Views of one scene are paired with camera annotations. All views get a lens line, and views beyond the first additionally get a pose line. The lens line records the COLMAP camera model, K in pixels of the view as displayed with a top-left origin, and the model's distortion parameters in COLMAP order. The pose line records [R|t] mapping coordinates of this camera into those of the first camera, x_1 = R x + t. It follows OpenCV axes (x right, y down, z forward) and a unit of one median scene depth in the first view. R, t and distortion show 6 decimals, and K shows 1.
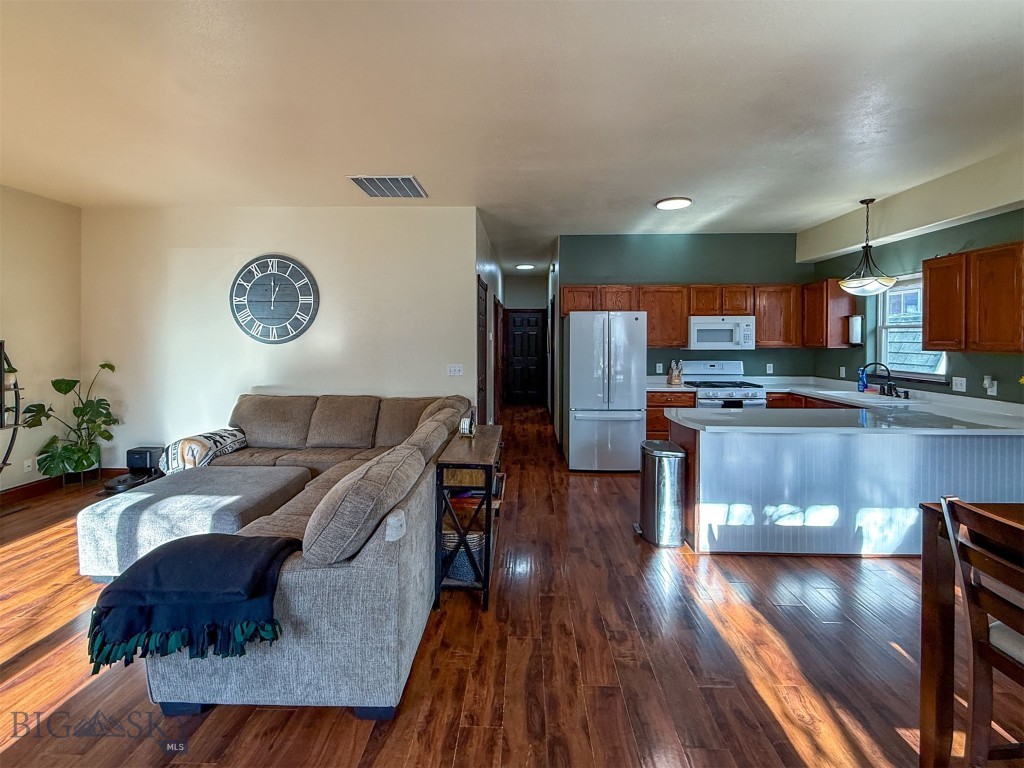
lens RADIAL K [[414.6, 0, 567.2], [0, 414.6, 341.4], [0, 0, 1]] dist [0.000088, -0.000040]
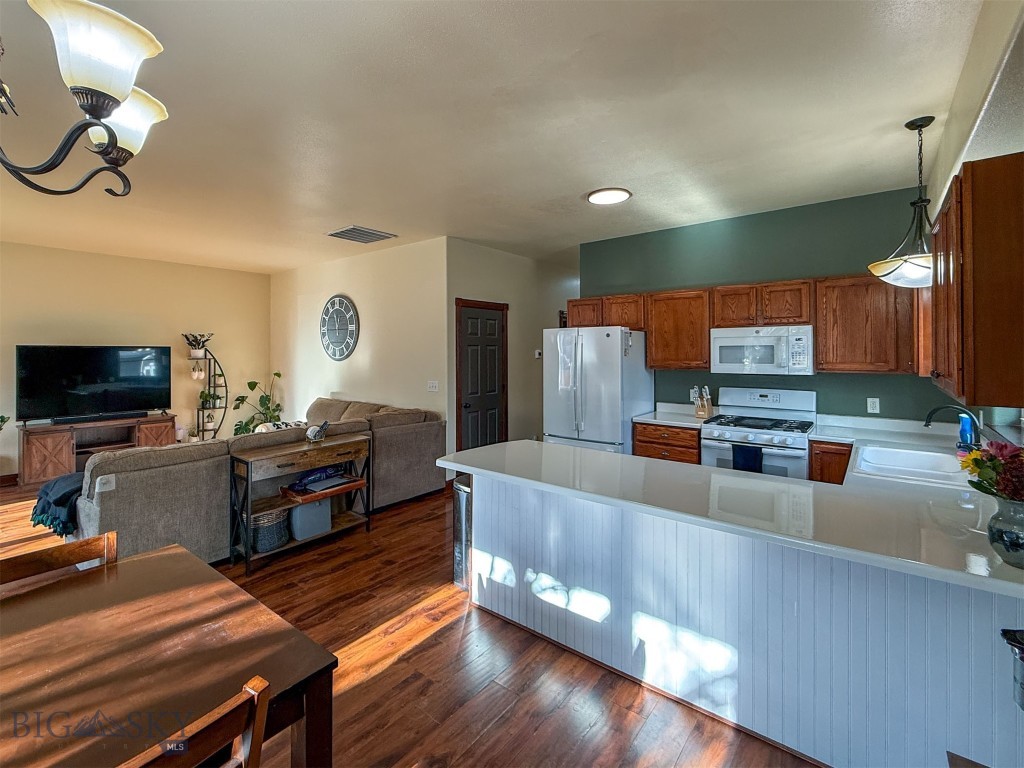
lens RADIAL K [[445.1, 0, 518.8], [0, 445.1, 351.3], [0, 0, 1]] dist [-0.000852, -0.000505]
pose [[0.811293, -0.002704, -0.584633, 0.611666], [-0.001814, 0.999973, -0.007142, -0.016515], [0.584637, 0.006855, 0.811266, 0.173364]]
